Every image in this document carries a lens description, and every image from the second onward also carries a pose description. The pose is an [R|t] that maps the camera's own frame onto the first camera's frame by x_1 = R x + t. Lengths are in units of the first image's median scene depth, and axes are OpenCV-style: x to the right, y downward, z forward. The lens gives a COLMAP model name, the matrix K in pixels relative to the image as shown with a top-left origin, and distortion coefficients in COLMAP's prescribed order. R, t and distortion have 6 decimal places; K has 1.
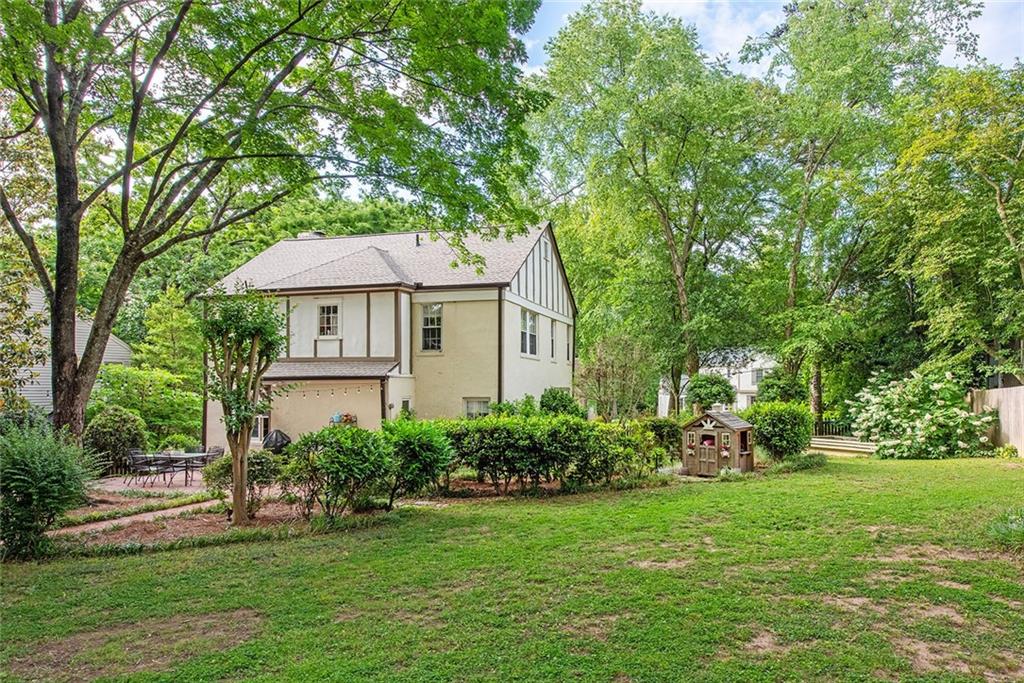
lens RADIAL K [[591.4, 0, 544.8], [0, 591.4, 397.0], [0, 0, 1]] dist [-0.007301, -0.001797]
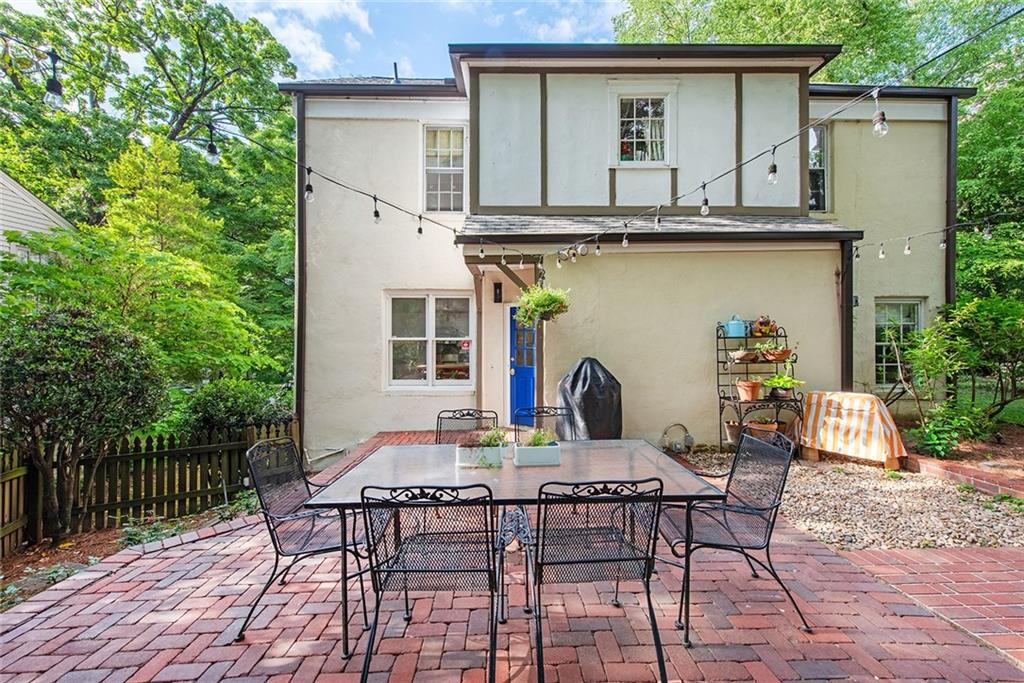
lens RADIAL K [[404.7, 0, 519.6], [0, 404.7, 345.1], [0, 0, 1]] dist [0.010424, 0.000144]
pose [[0.958599, -0.006959, 0.284675, -0.563370], [0.004934, 0.999957, 0.007830, 0.042264], [-0.284717, -0.006101, 0.958592, 0.723225]]
